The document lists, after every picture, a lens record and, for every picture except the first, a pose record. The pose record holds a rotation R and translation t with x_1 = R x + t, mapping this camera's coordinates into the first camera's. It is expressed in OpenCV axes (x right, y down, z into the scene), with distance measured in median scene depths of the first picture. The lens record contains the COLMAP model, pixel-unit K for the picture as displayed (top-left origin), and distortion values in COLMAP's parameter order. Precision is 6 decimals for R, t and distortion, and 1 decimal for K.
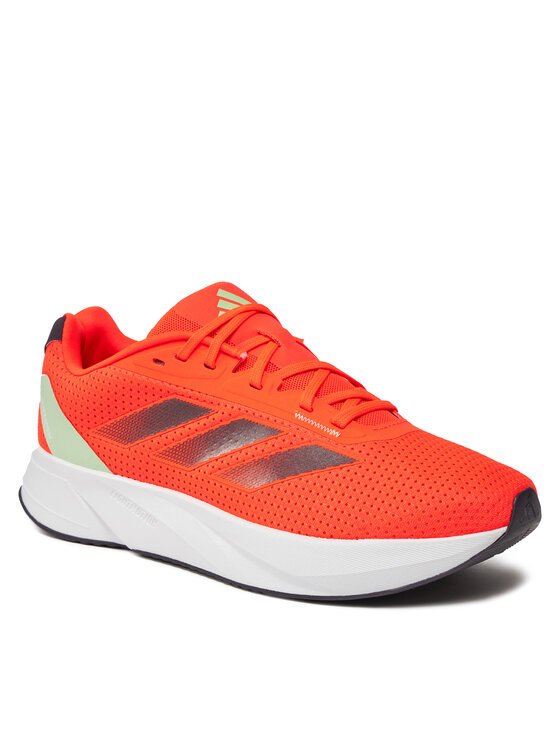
lens RADIAL K [[2197.5, 0, 279.9], [0, 2197.5, 373.0], [0, 0, 1]] dist [0.034962, 0.000000]
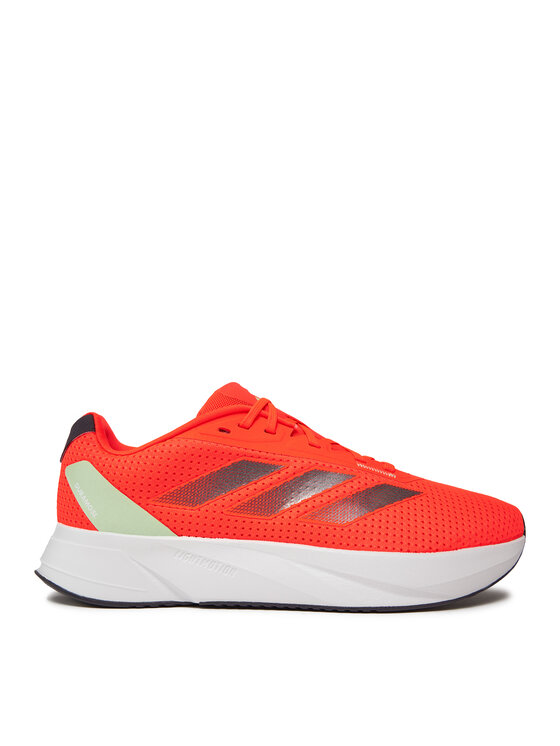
lens RADIAL K [[824.3, 0, 280.8], [0, 824.3, 373.4], [0, 0, 1]] dist [-0.078949, 0.000000]
pose [[0.801720, 0.077408, 0.592666, -0.292627], [0.112505, 0.954309, -0.276832, 0.090229], [-0.587016, 0.288620, 0.756380, 0.647988]]
